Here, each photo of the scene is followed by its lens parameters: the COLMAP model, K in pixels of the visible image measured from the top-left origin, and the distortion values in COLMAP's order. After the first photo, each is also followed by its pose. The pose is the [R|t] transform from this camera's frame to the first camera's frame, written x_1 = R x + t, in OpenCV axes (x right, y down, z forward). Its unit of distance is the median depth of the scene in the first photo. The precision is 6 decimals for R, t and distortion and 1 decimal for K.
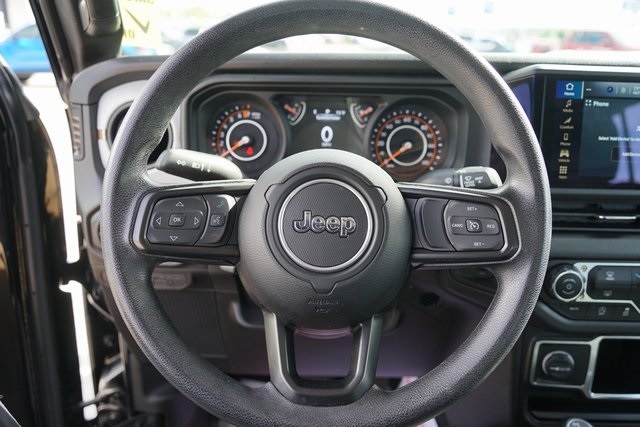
lens RADIAL K [[523.2, 0, 325.5], [0, 523.2, 210.8], [0, 0, 1]] dist [-0.031811, 0.021055]
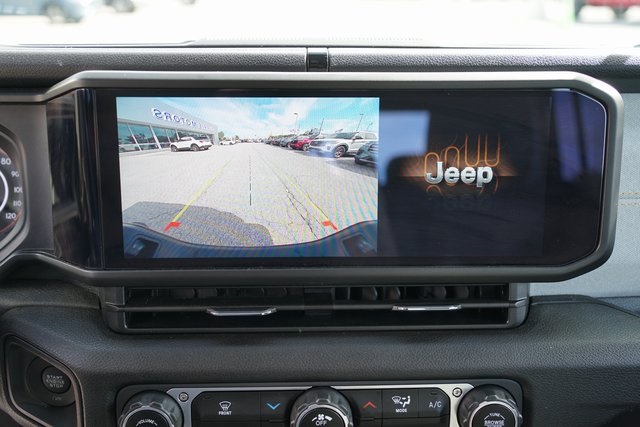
lens RADIAL K [[617.5, 0, 319.2], [0, 617.5, 219.4], [0, 0, 1]] dist [0.030574, 0.000000]
pose [[0.999662, -0.025992, 0.001126, 0.655647], [0.025962, 0.999435, 0.021328, -0.112312], [-0.001680, -0.021291, 0.999772, 0.255804]]
